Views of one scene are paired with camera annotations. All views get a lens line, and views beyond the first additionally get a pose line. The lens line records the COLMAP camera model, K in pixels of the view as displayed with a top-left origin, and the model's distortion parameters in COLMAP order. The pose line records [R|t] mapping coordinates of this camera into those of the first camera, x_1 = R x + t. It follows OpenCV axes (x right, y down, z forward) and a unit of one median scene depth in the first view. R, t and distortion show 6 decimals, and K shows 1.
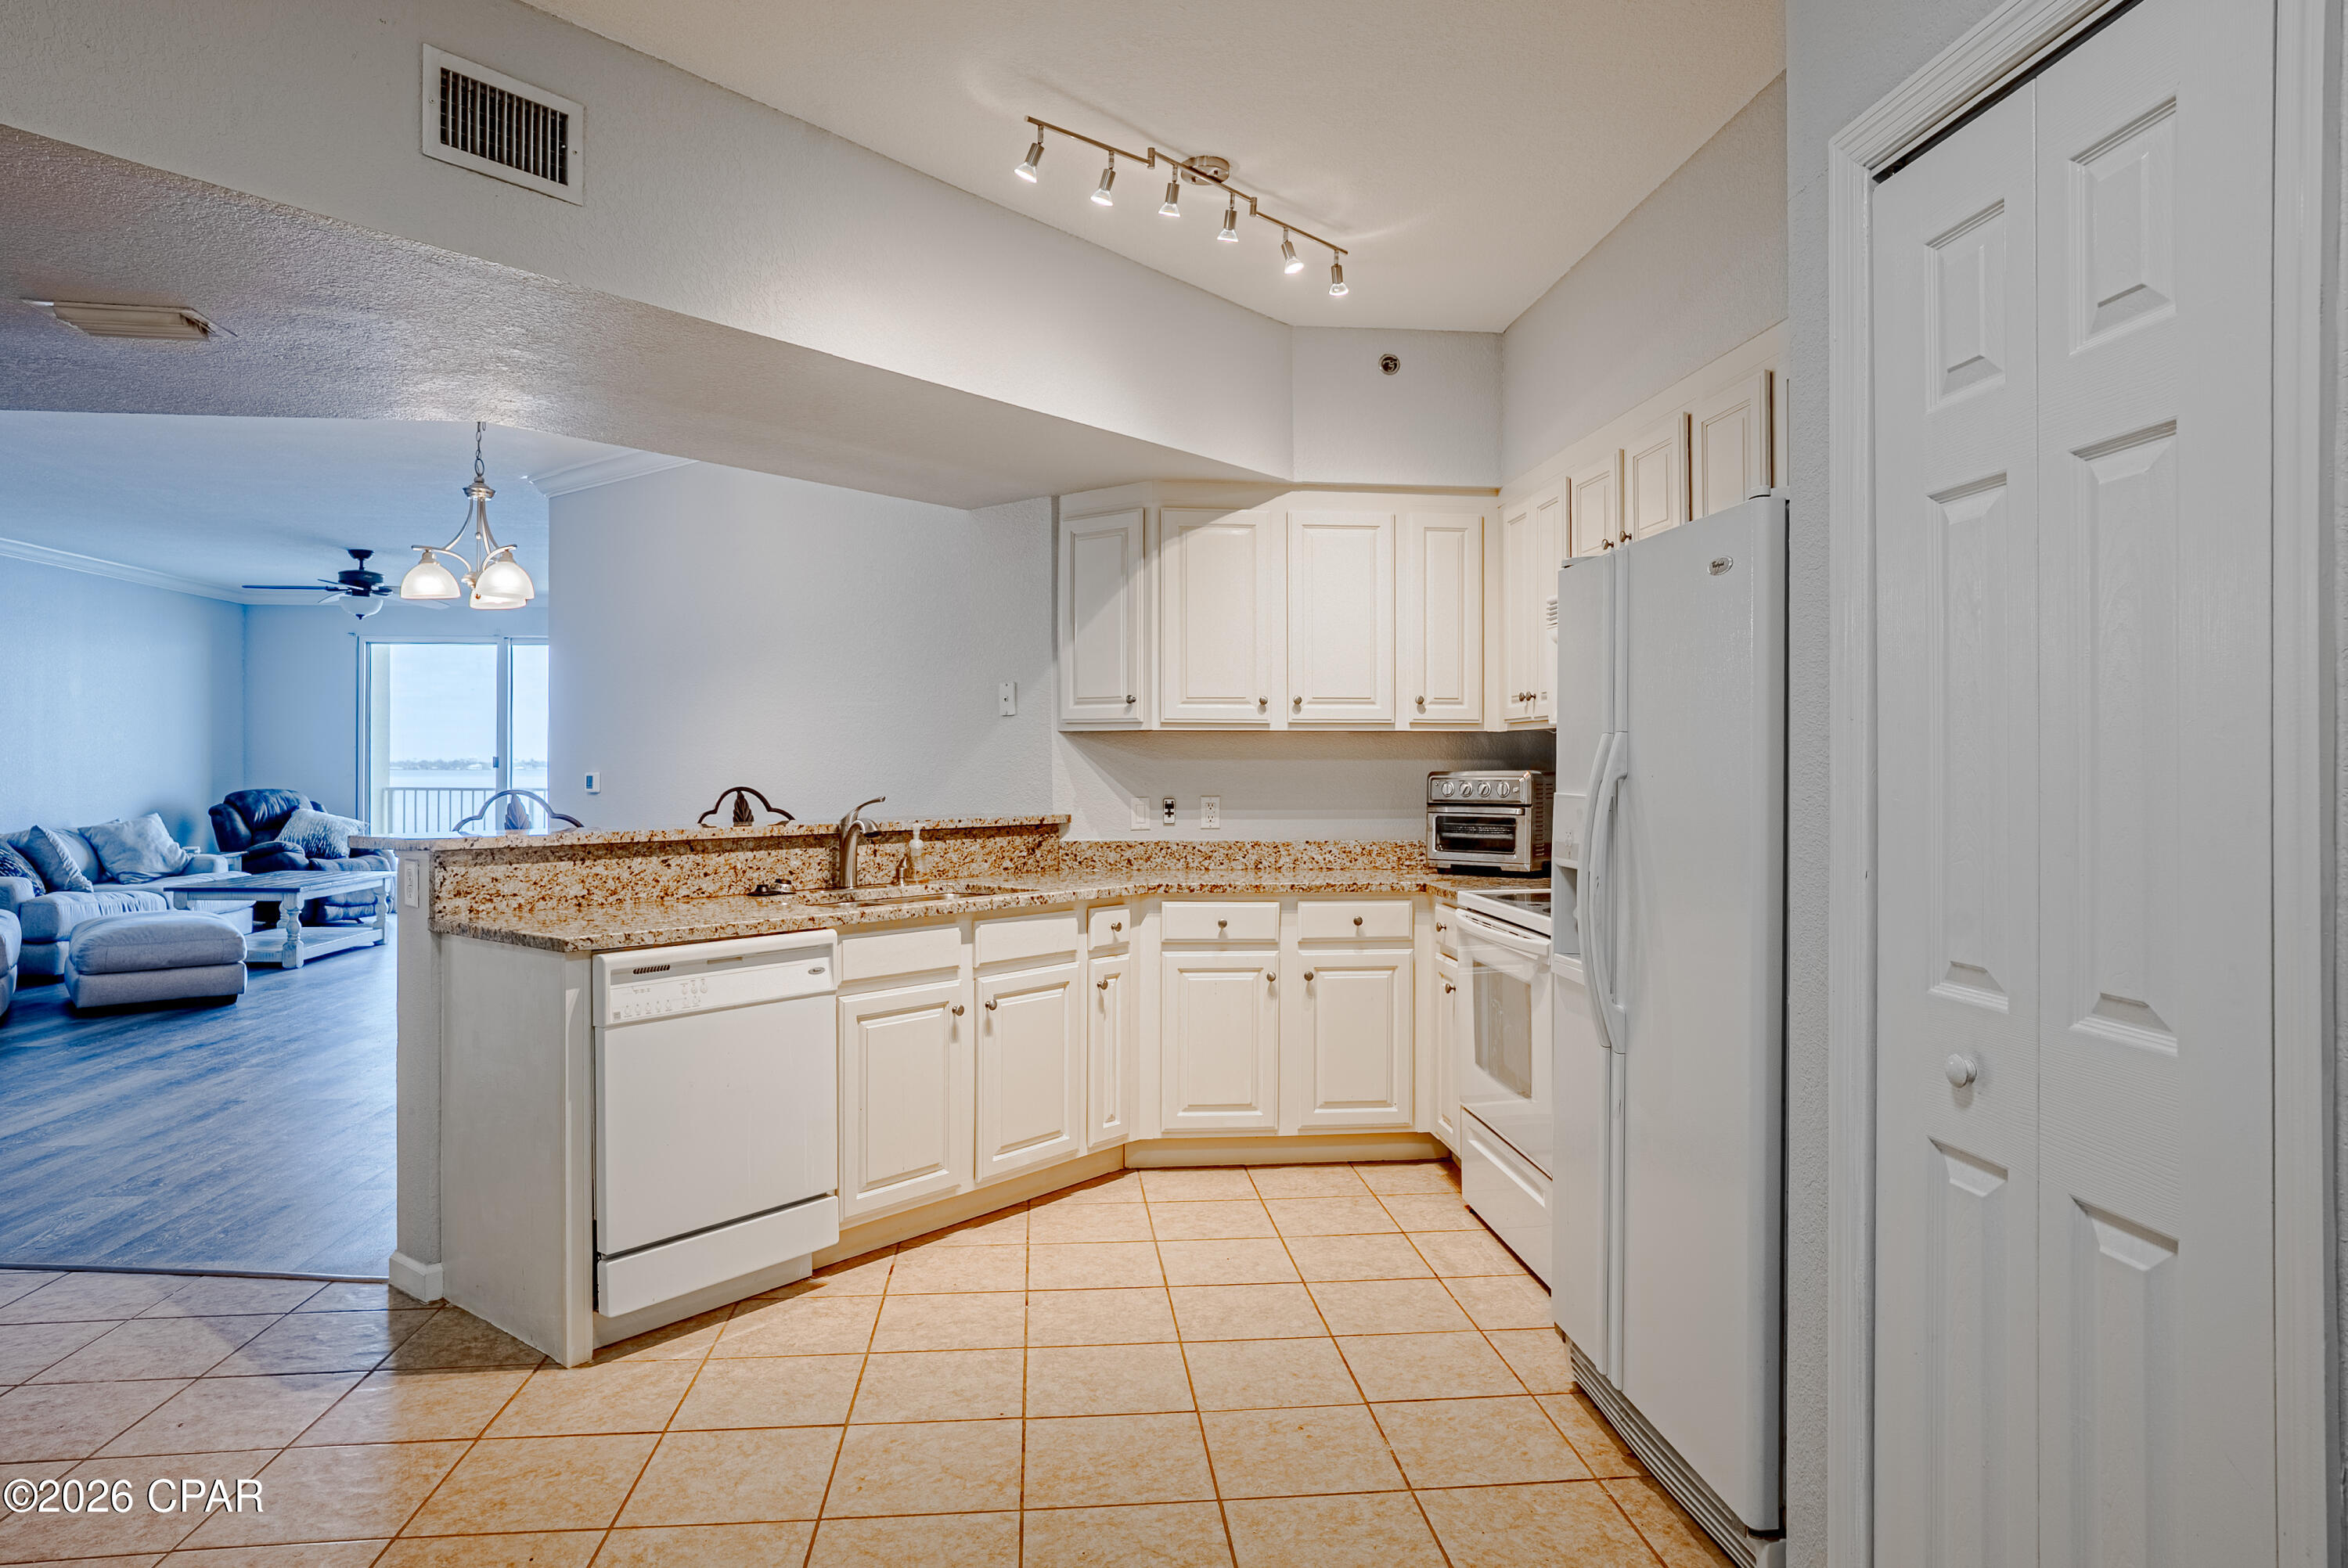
lens RADIAL K [[1434.7, 0, 1177.6], [0, 1434.7, 759.1], [0, 0, 1]] dist [-0.019486, 0.000903]
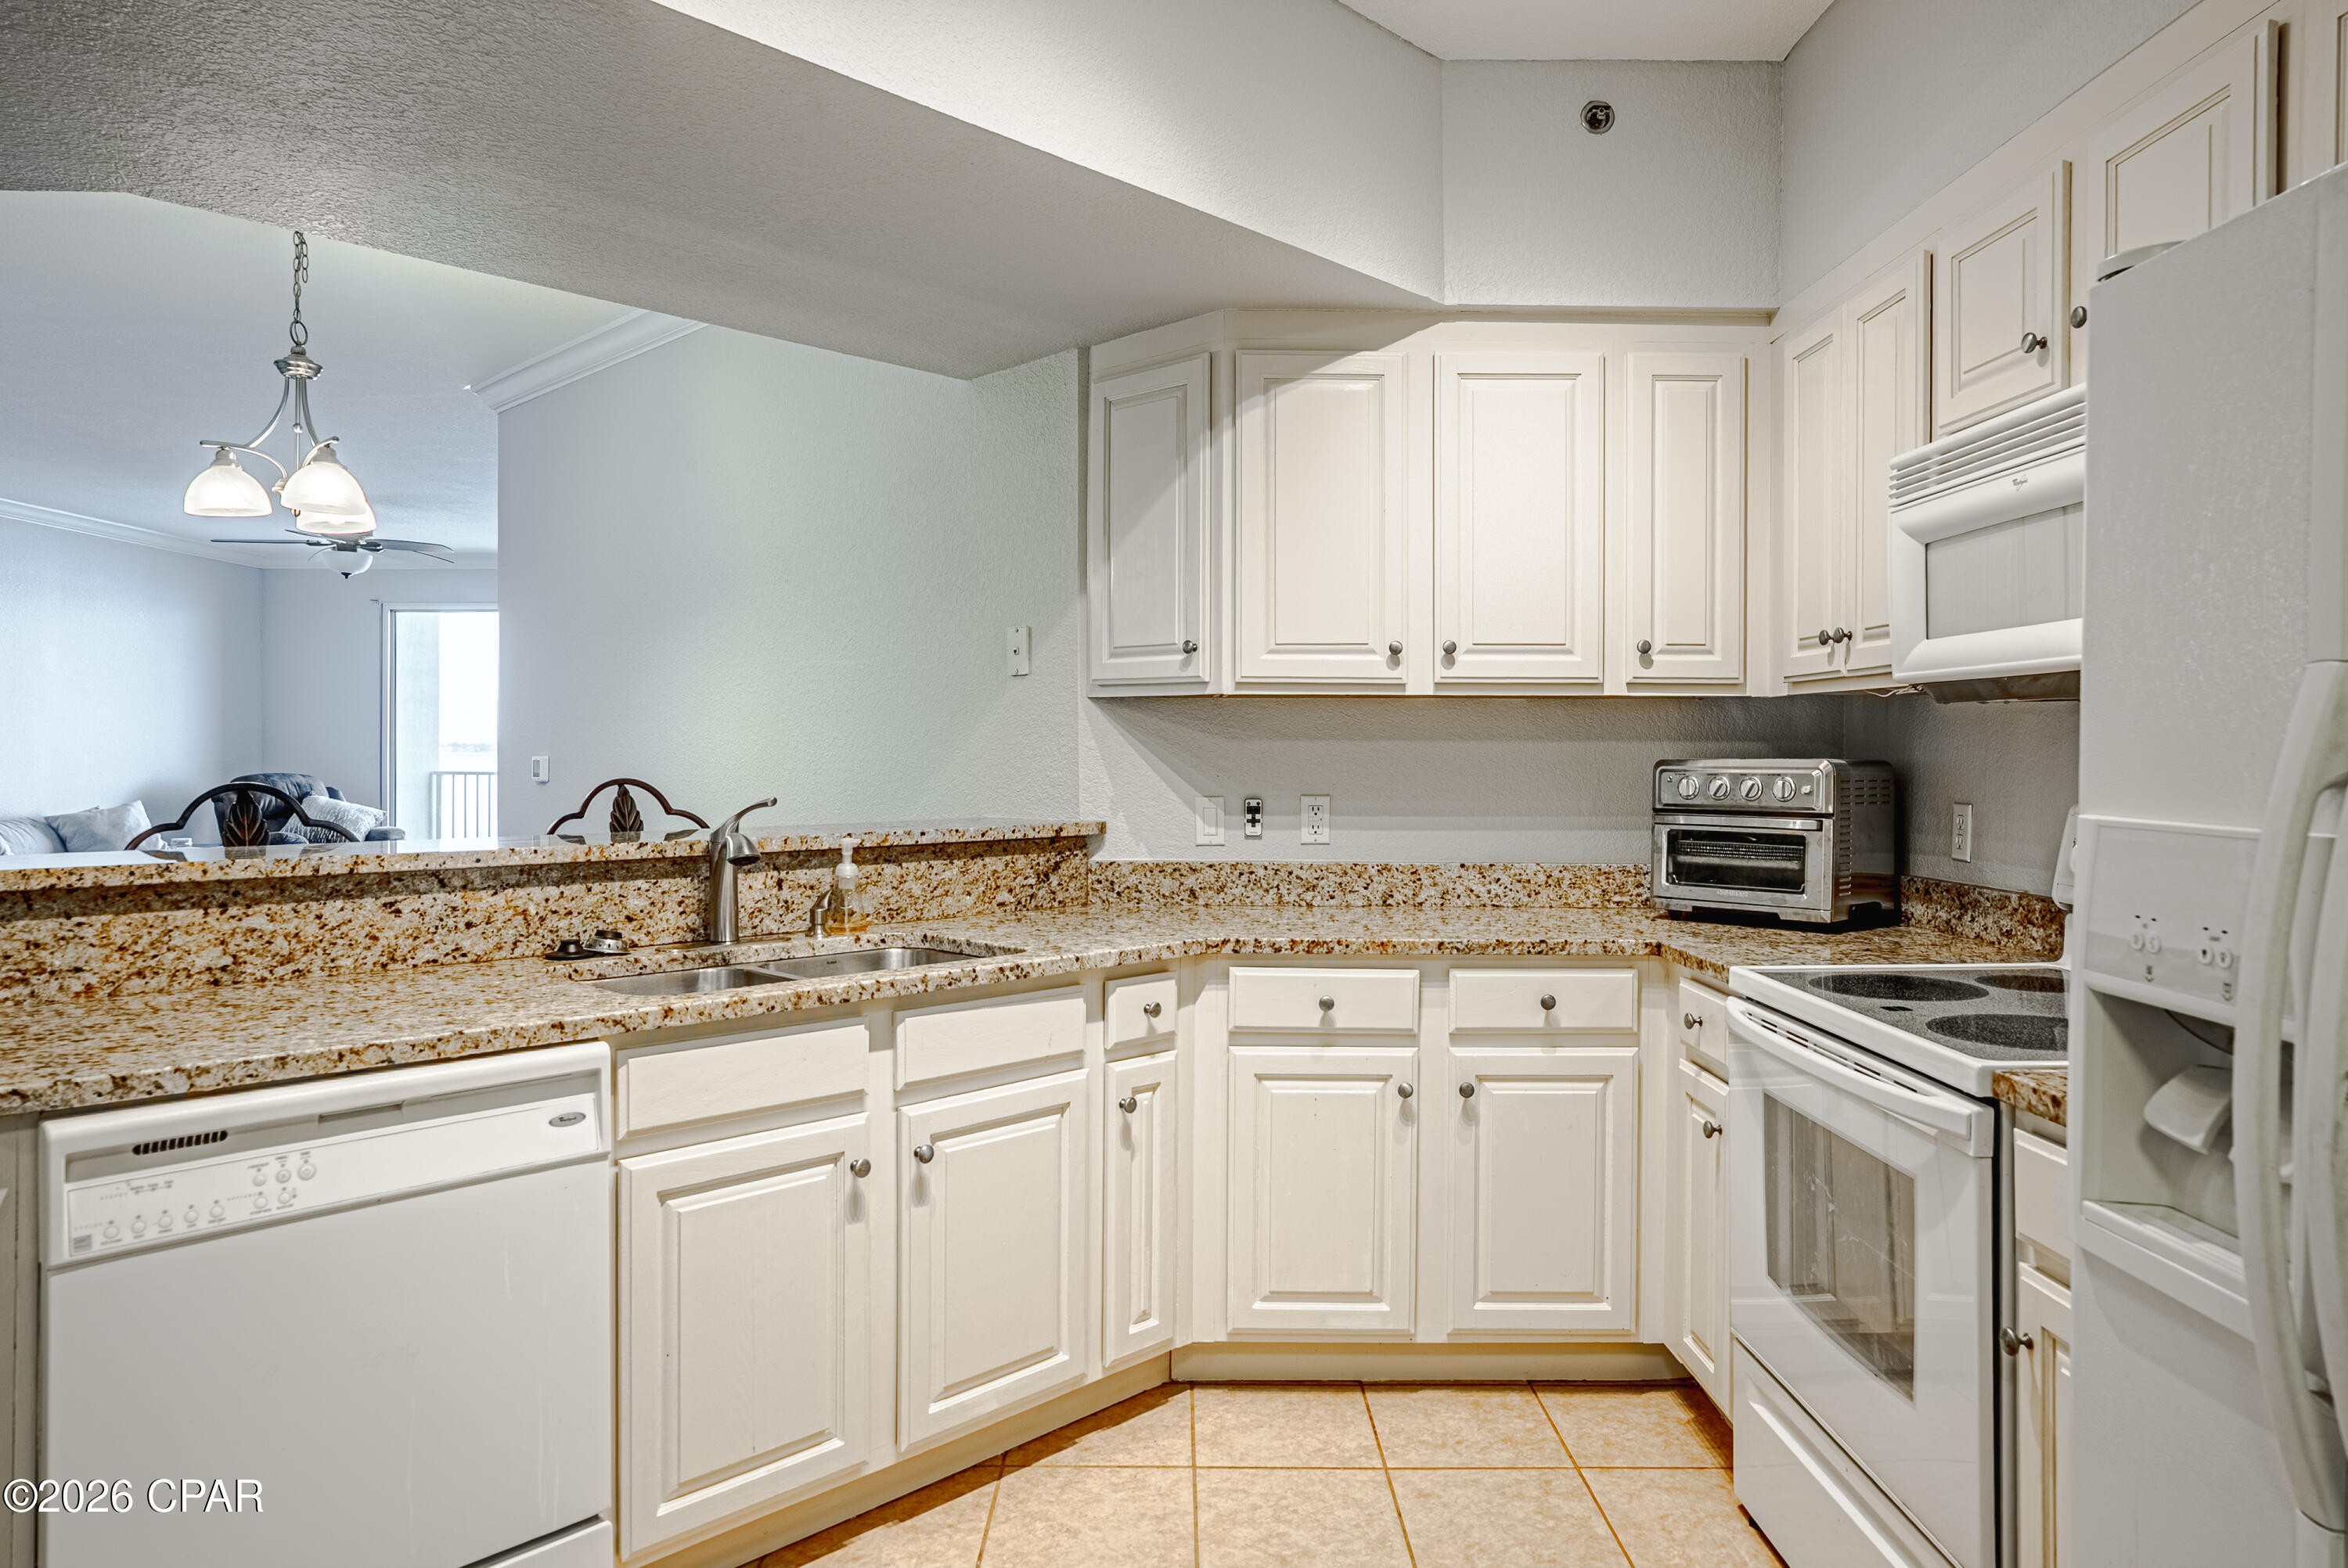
lens RADIAL K [[1434.7, 0, 1177.6], [0, 1434.7, 759.1], [0, 0, 1]] dist [-0.019486, 0.000903]
pose [[0.995240, 0.003261, -0.097404, 0.026696], [-0.002192, 0.999936, 0.011075, 0.002020], [0.097434, -0.010809, 0.995183, 0.369509]]
